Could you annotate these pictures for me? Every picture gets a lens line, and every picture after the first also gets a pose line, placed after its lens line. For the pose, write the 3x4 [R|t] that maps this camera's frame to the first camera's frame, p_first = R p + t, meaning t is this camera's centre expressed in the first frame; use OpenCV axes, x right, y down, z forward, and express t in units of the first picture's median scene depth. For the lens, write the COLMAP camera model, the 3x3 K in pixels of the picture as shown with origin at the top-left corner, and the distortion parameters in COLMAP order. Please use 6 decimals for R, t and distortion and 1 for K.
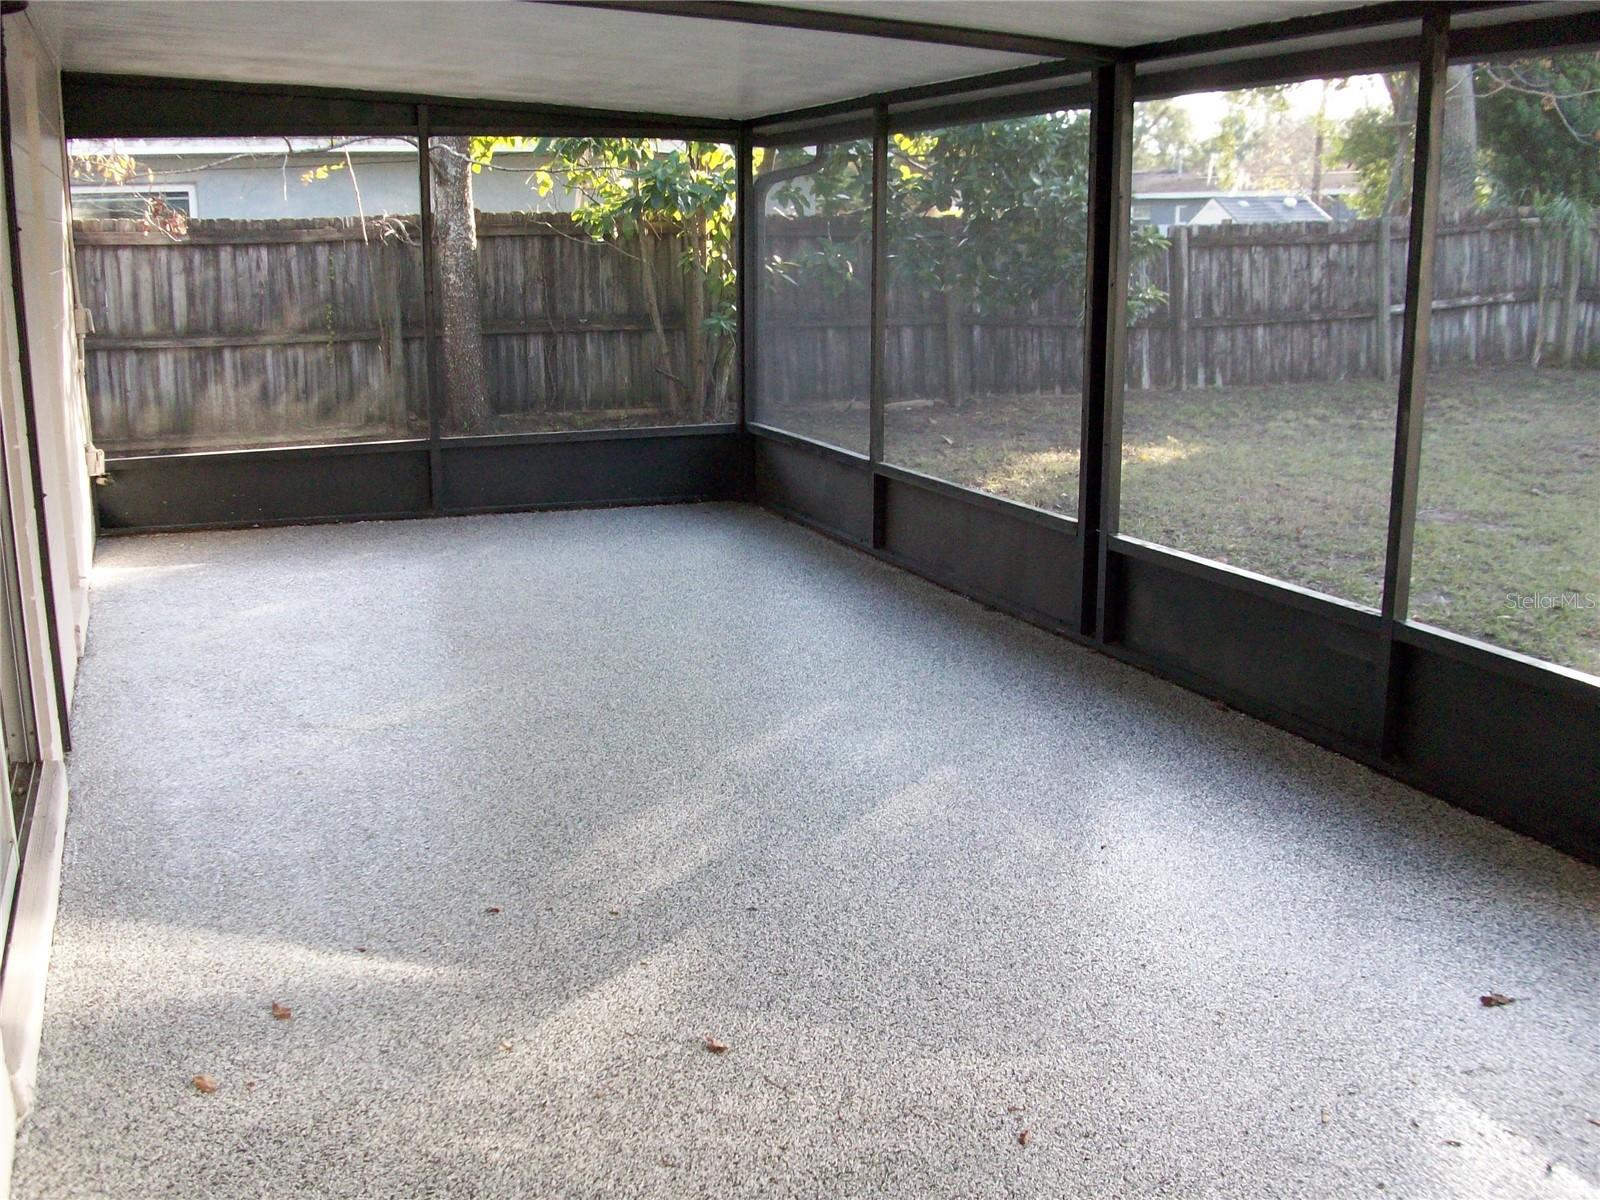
lens RADIAL K [[1585.9, 0, 800.5], [0, 1585.9, 601.3], [0, 0, 1]] dist [-0.101798, 0.000000]
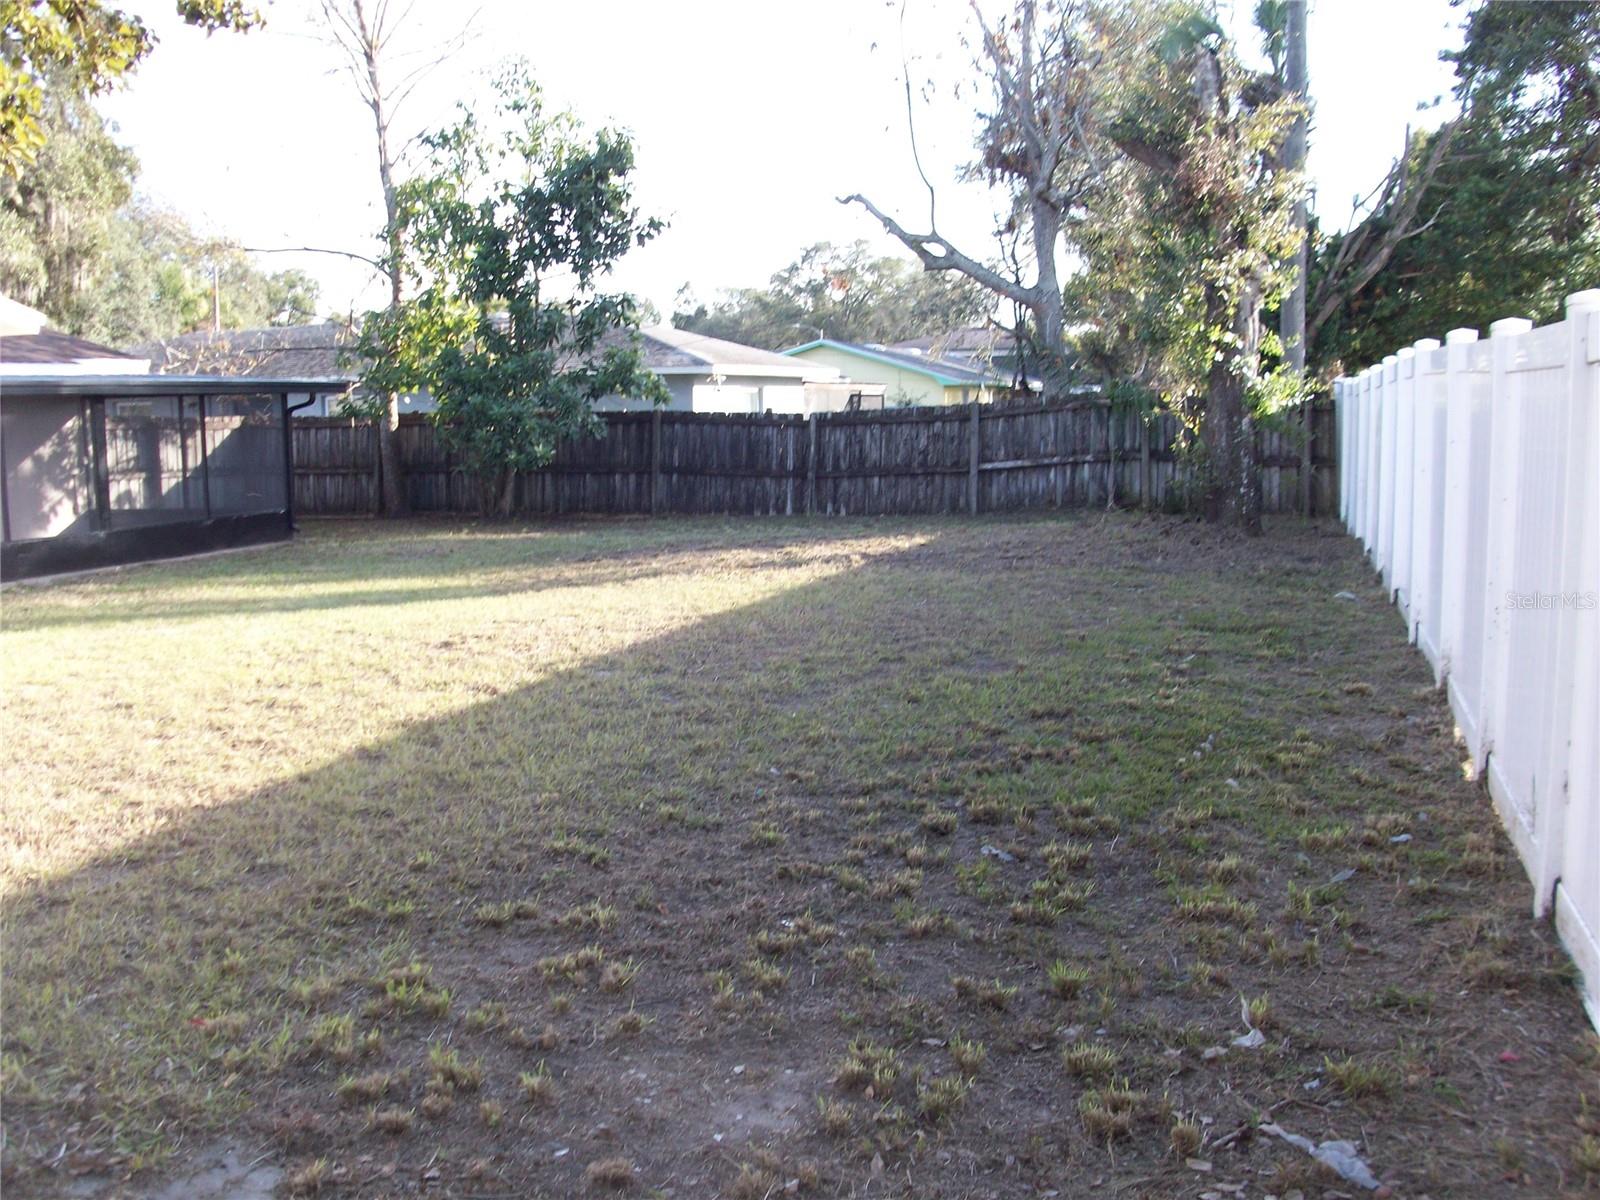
lens RADIAL K [[1585.9, 0, 800.0], [0, 1585.9, 599.5], [0, 0, 1]] dist [-0.101798, 0.000000]
pose [[0.785799, 0.064967, -0.615060, 1.165220], [-0.130323, 0.989532, -0.061980, 0.044303], [0.604596, 0.128860, 0.786040, -0.221631]]
